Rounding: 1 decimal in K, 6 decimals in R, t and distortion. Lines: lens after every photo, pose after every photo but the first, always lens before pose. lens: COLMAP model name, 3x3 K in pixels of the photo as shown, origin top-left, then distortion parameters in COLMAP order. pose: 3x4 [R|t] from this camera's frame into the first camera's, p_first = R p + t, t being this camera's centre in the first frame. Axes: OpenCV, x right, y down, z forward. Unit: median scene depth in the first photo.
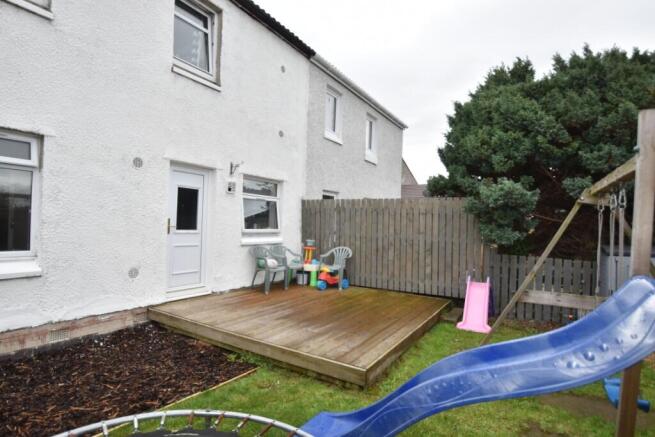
lens RADIAL K [[348.6, 0, 324.7], [0, 348.6, 224.8], [0, 0, 1]] dist [-0.012653, -0.000994]
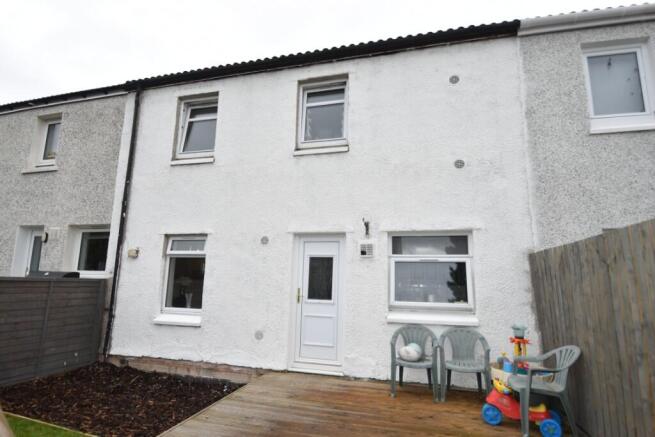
lens RADIAL K [[348.6, 0, 324.7], [0, 348.6, 224.8], [0, 0, 1]] dist [-0.012653, -0.000994]
pose [[0.281808, -0.185500, -0.941368, 0.544307], [-0.018060, 0.979933, -0.198506, 0.002470], [0.959301, 0.072941, 0.272803, 0.702029]]
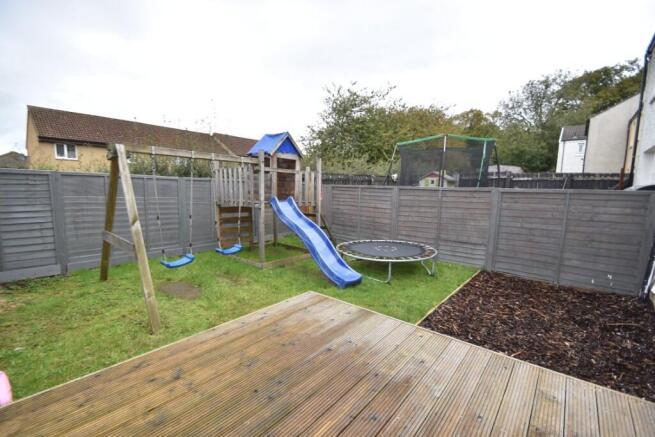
lens RADIAL K [[287.9, 0, 323.9], [0, 287.9, 226.2], [0, 0, 1]] dist [0.017795, -0.018739]
pose [[-0.986335, -0.075037, 0.146673, -0.048150], [-0.055272, 0.989375, 0.134473, -0.000800], [-0.155205, 0.124528, -0.980002, 1.122693]]
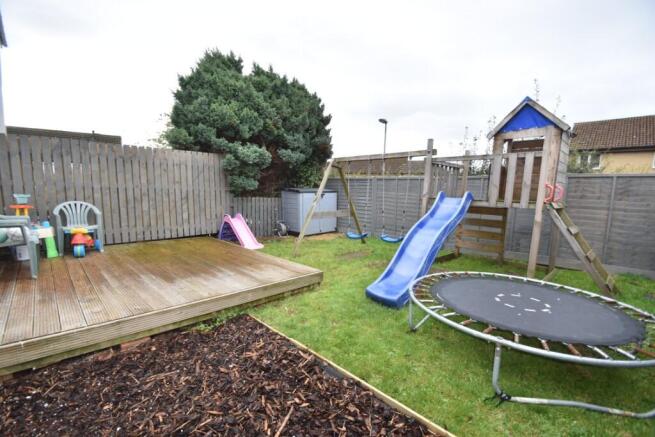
lens RADIAL K [[287.9, 0, 323.9], [0, 287.9, 226.2], [0, 0, 1]] dist [0.017795, -0.018739]
pose [[0.241769, -0.148097, 0.958966, -0.571604], [-0.010883, 0.987808, 0.155295, 0.014000], [-0.970273, -0.047982, 0.237209, 0.375813]]
